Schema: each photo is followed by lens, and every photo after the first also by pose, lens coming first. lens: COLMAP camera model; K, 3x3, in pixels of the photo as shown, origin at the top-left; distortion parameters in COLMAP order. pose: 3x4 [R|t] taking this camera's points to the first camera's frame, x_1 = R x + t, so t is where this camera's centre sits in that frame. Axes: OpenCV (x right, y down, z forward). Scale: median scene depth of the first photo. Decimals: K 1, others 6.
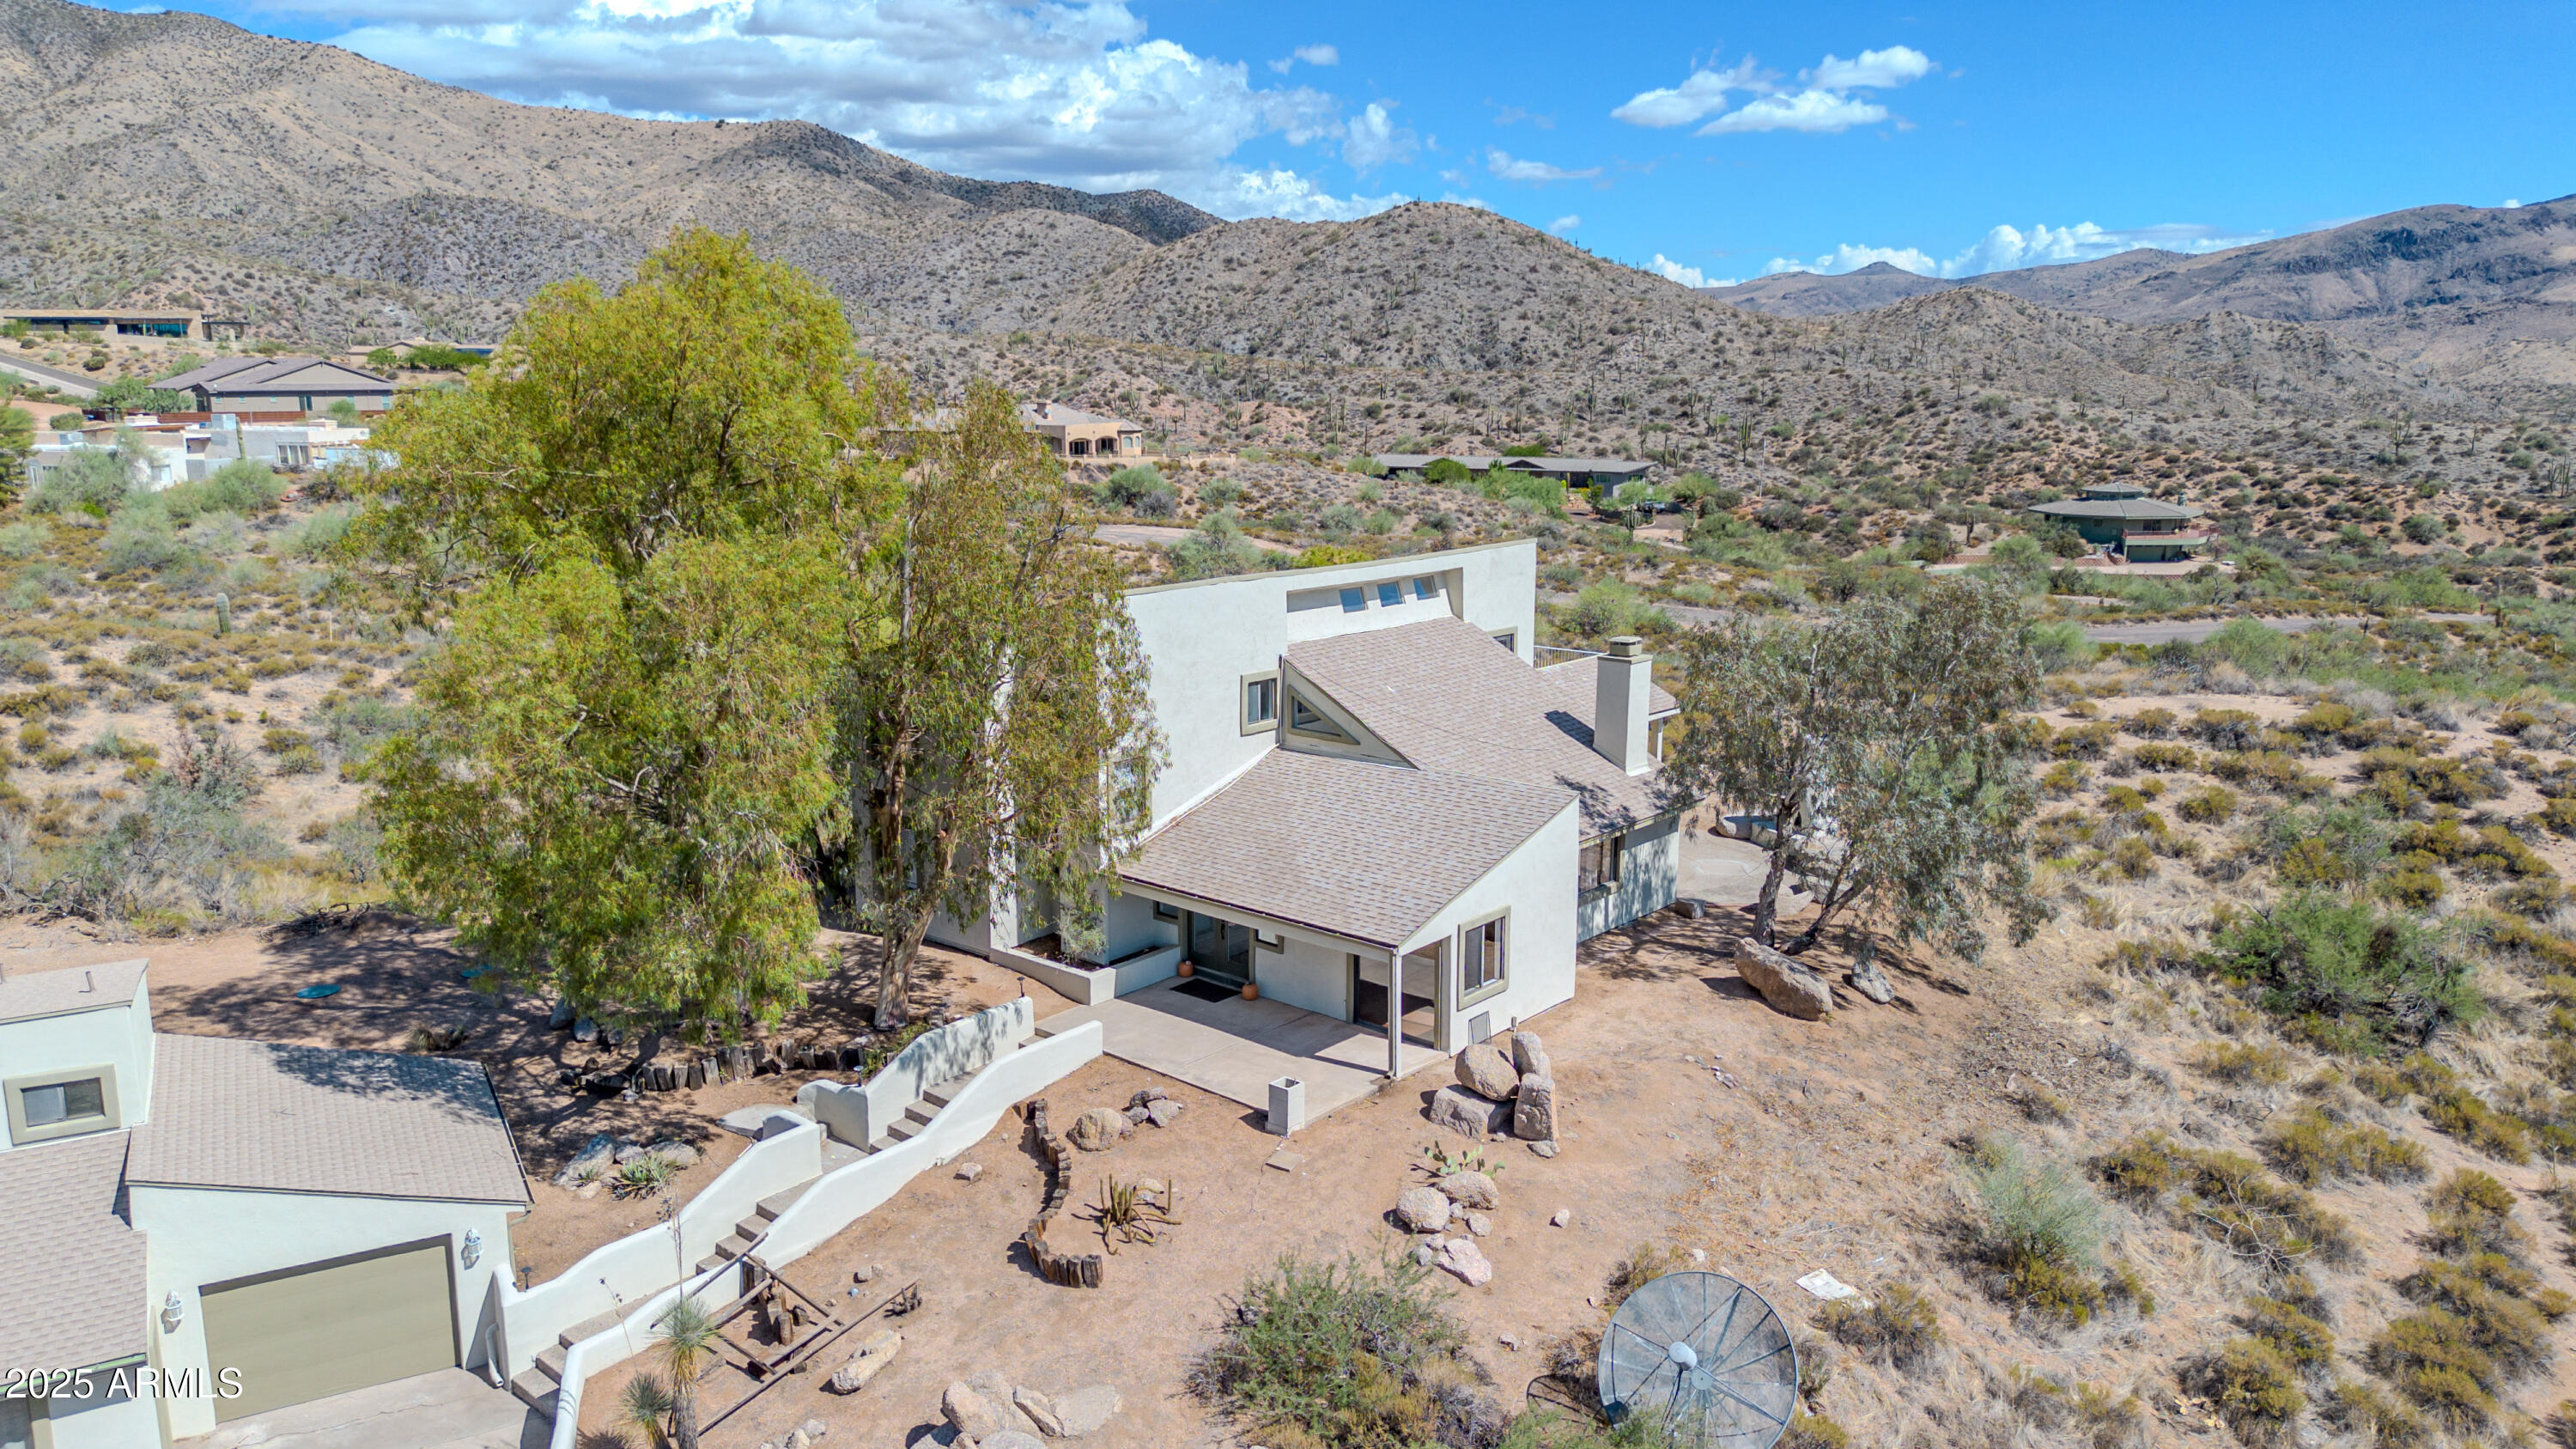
lens RADIAL K [[1830.6, 0, 1288.0], [0, 1830.6, 724.5], [0, 0, 1]] dist [0.075944, -0.081417]
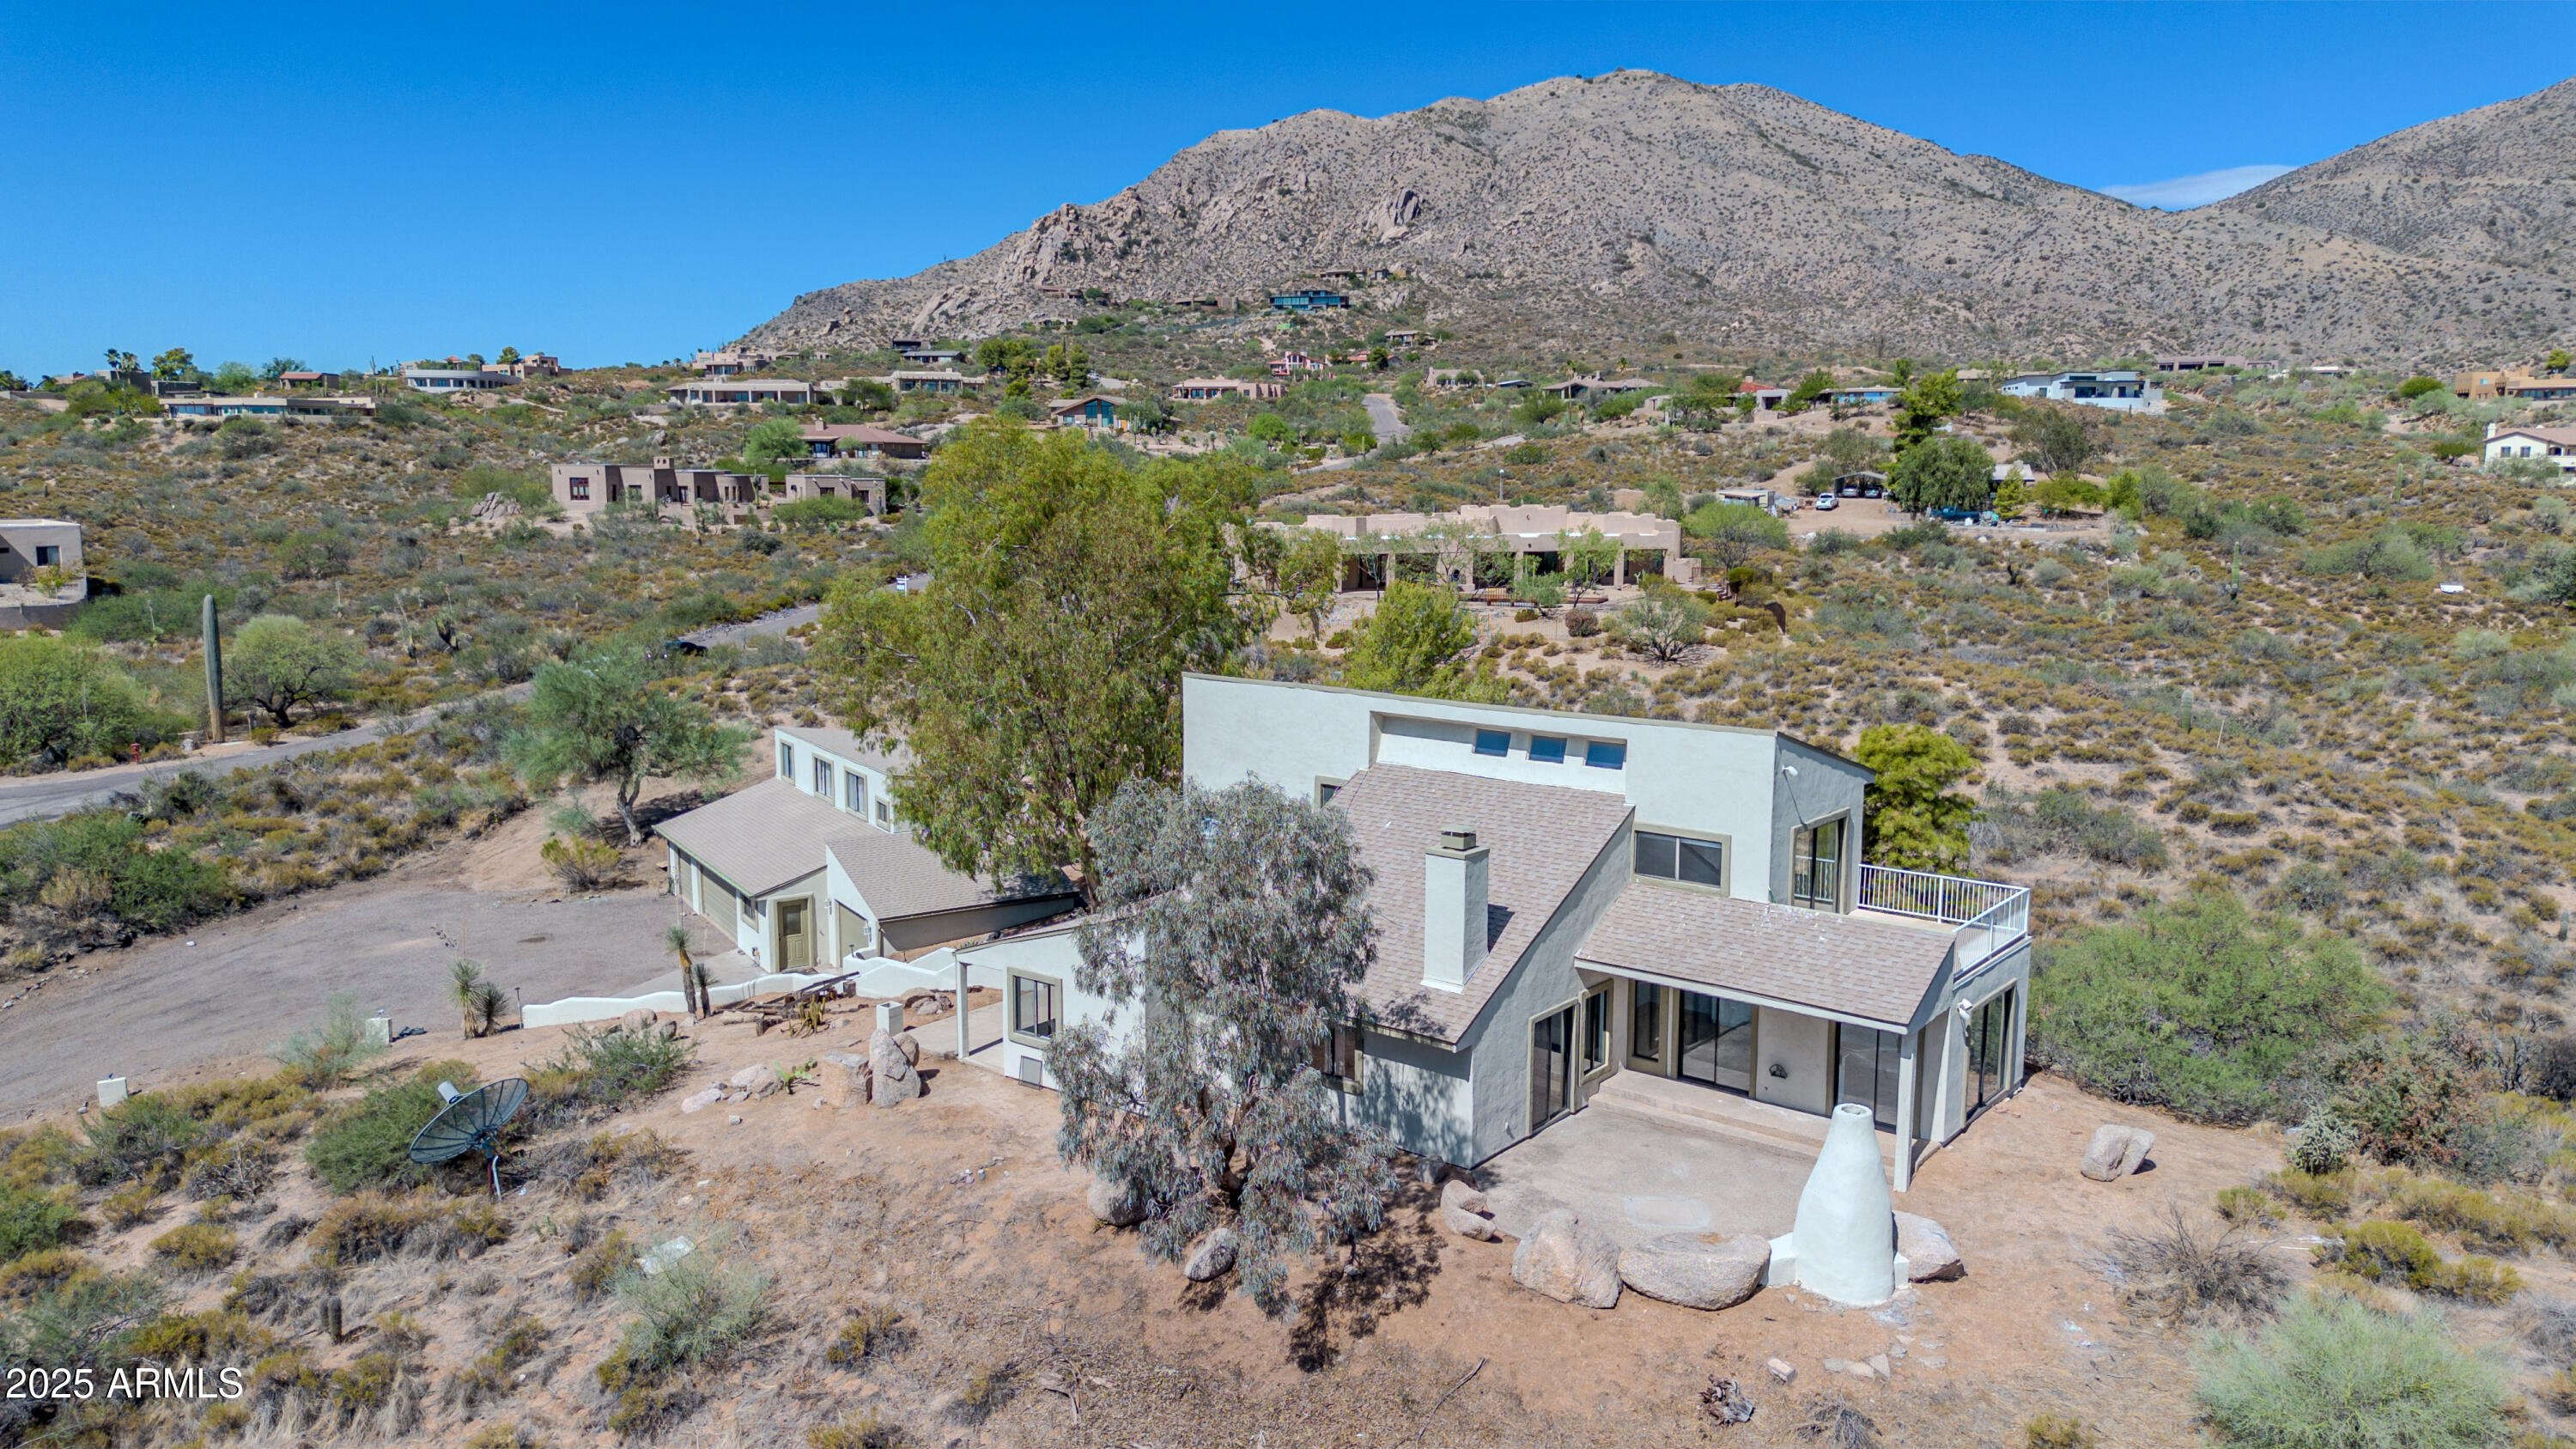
lens RADIAL K [[1834.1, 0, 1289.1], [0, 1834.1, 719.8], [0, 0, 1]] dist [0.060845, -0.059844]
pose [[0.041315, 0.139792, -0.989319, 0.094721], [-0.195820, 0.972094, 0.129181, -0.017737], [0.979769, 0.188391, 0.067537, 0.080257]]
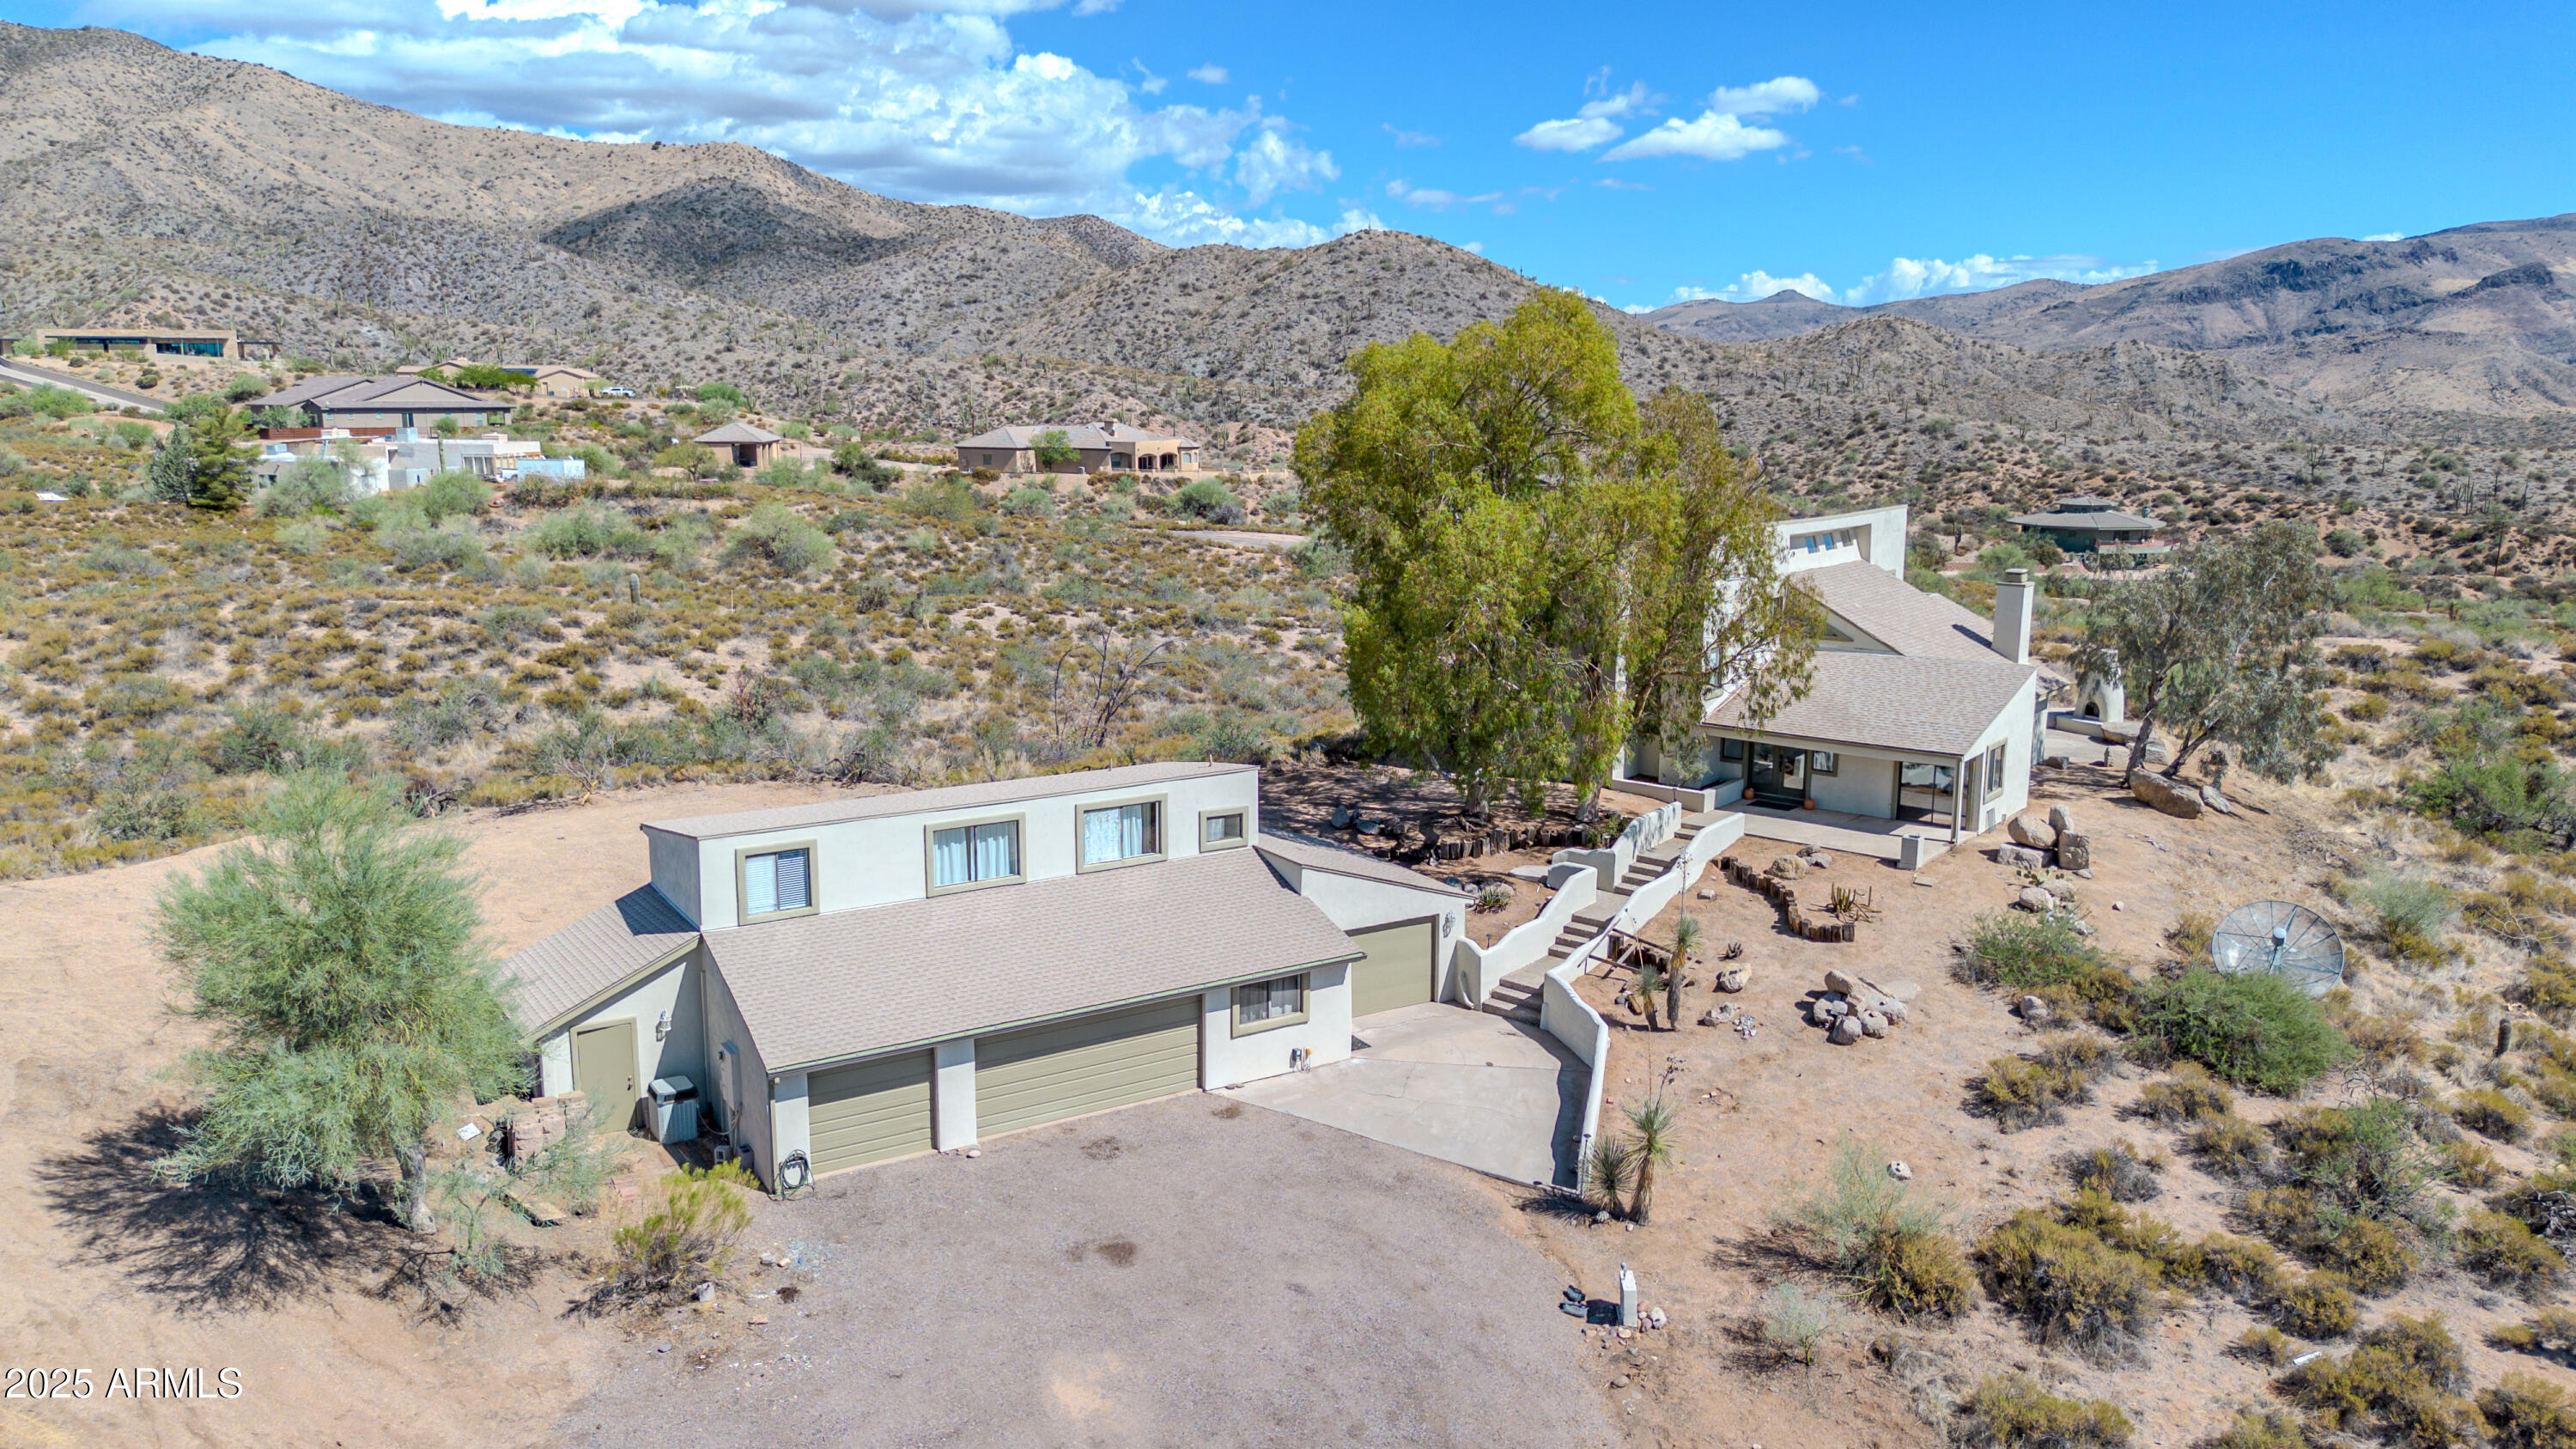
lens RADIAL K [[1828.4, 0, 1288.0], [0, 1828.4, 724.5], [0, 0, 1]] dist [0.079891, -0.088484]
pose [[0.999007, -0.004880, 0.044277, -0.041119], [0.005420, 0.999912, -0.012080, 0.008044], [-0.044214, 0.012308, 0.998946, -0.036824]]
